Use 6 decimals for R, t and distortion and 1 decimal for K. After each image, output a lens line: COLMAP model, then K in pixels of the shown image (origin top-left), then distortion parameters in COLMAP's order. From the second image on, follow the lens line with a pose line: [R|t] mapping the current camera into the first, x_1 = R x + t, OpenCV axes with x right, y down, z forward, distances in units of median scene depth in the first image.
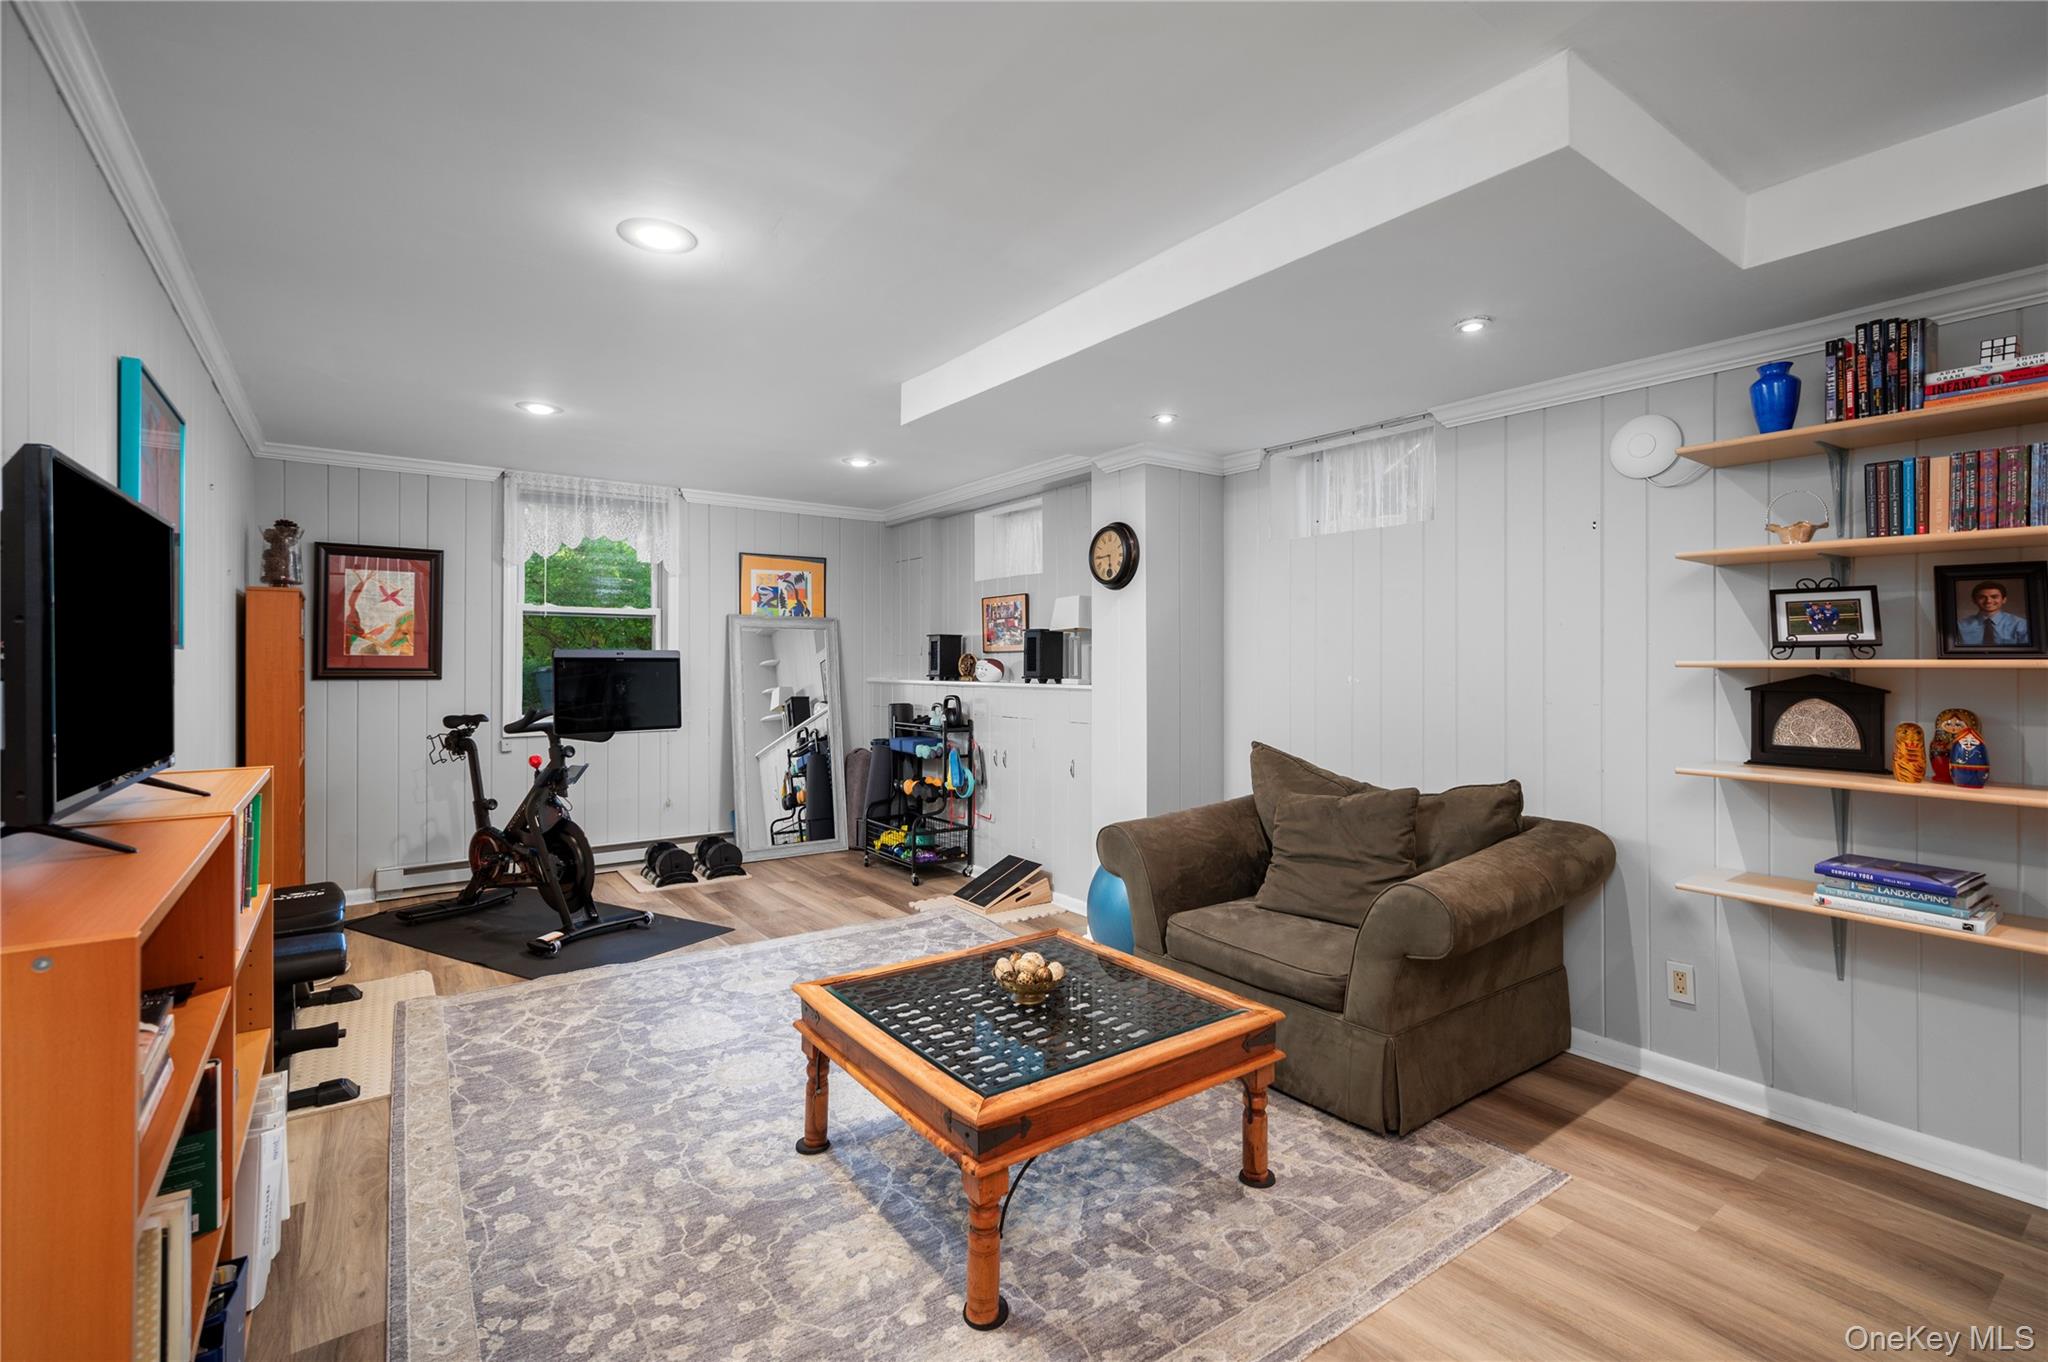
lens RADIAL K [[924.9, 0, 1033.6], [0, 924.9, 672.5], [0, 0, 1]] dist [0.000725, 0.000502]
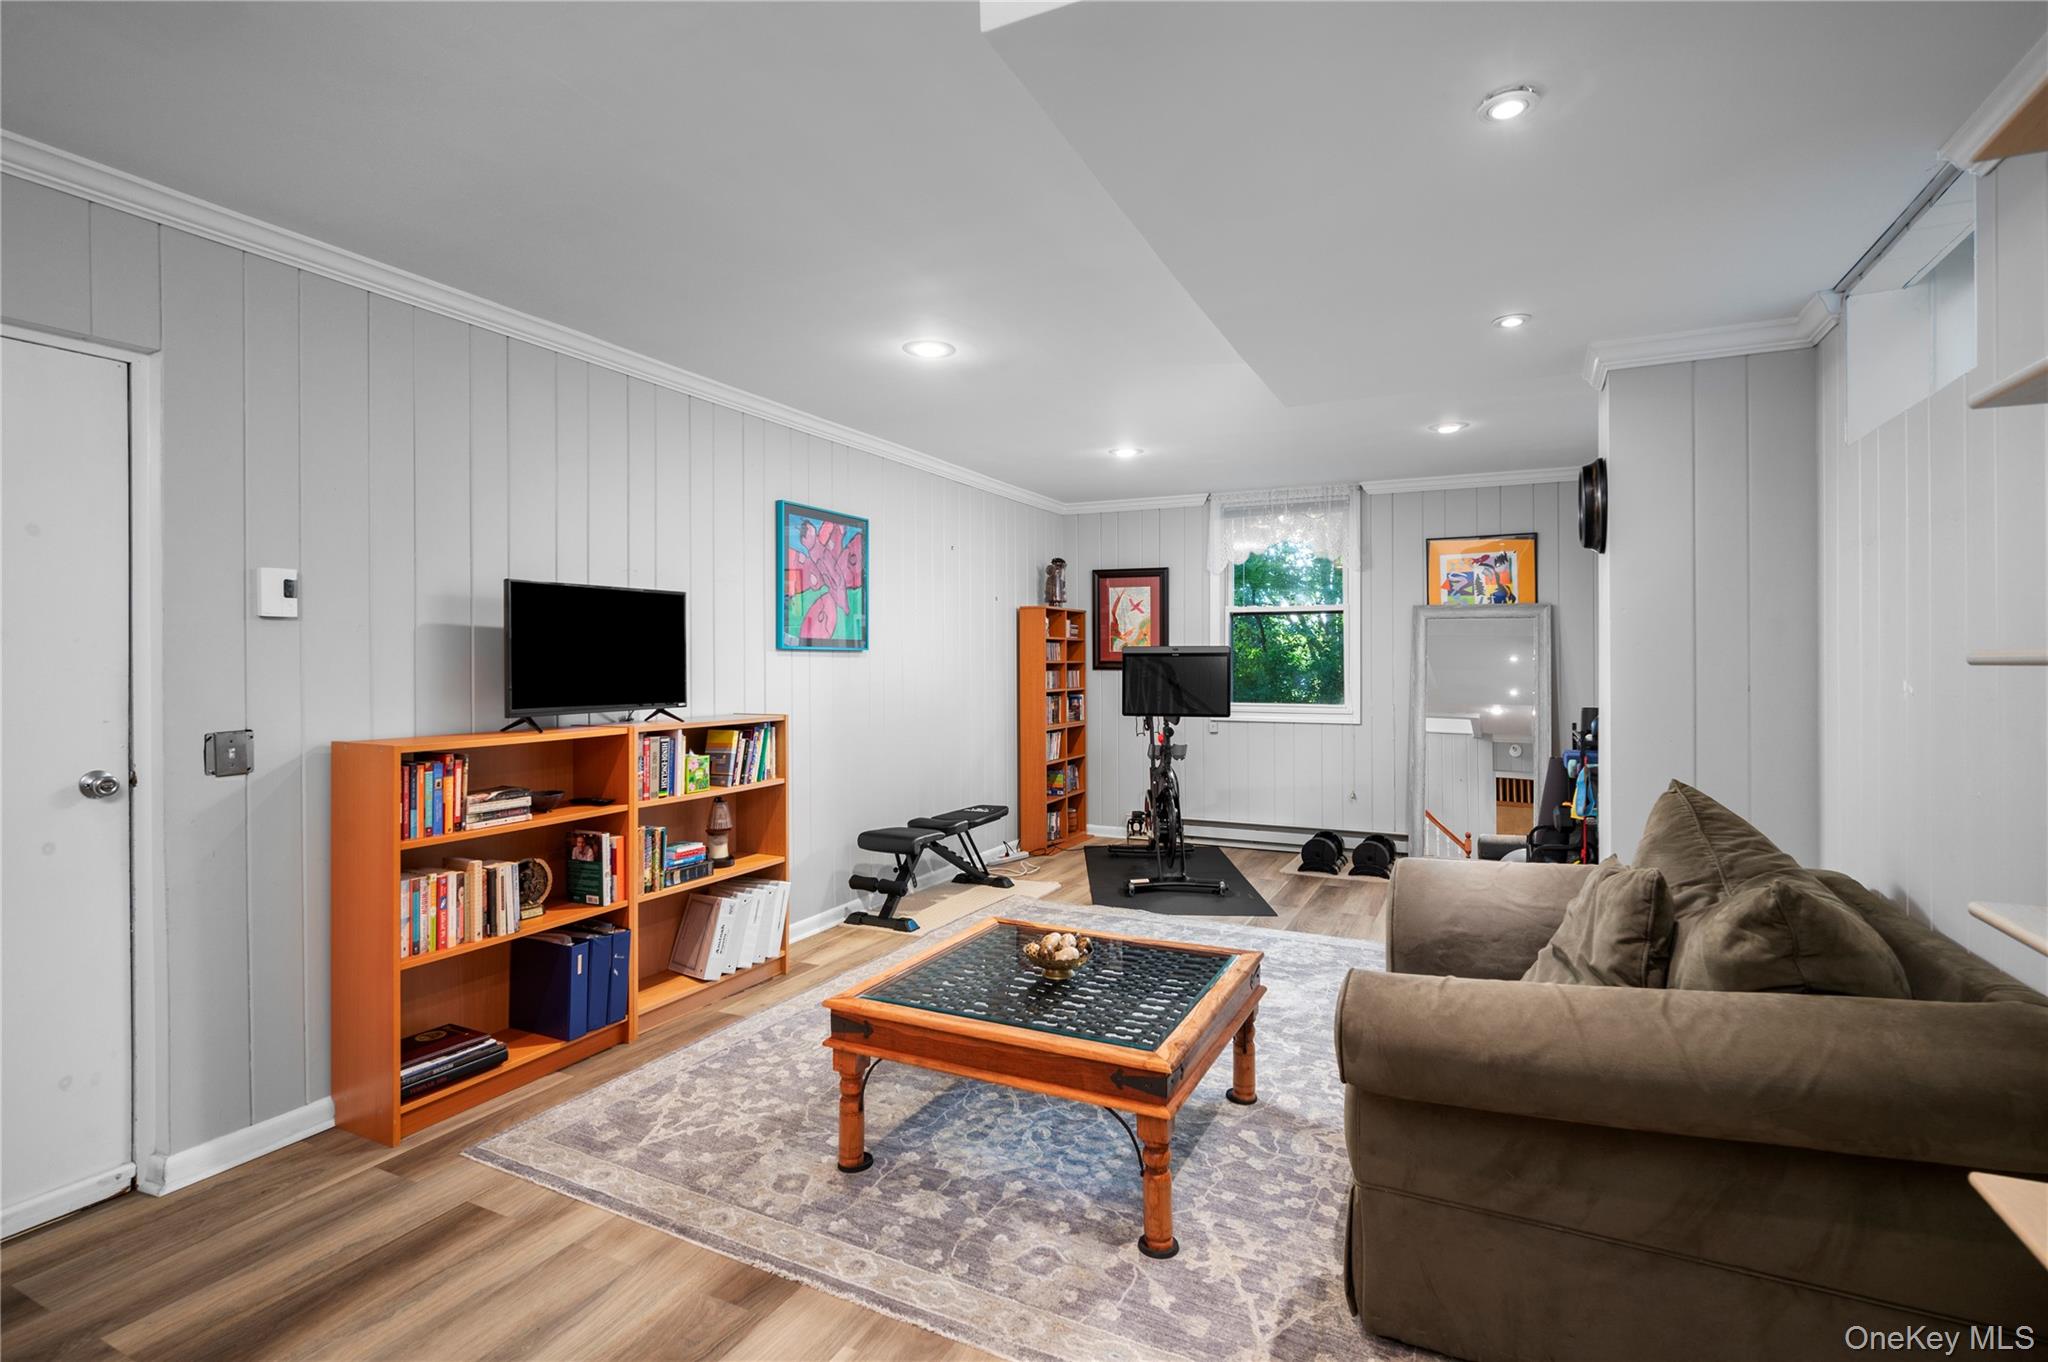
lens RADIAL K [[1004.8, 0, 1027.1], [0, 1004.8, 664.9], [0, 0, 1]] dist [0.002255, 0.000951]
pose [[0.455964, 0.005842, -0.889979, 0.559465], [-0.007239, 0.999970, 0.002855, -0.003044], [0.889969, 0.005141, 0.455992, 0.246202]]
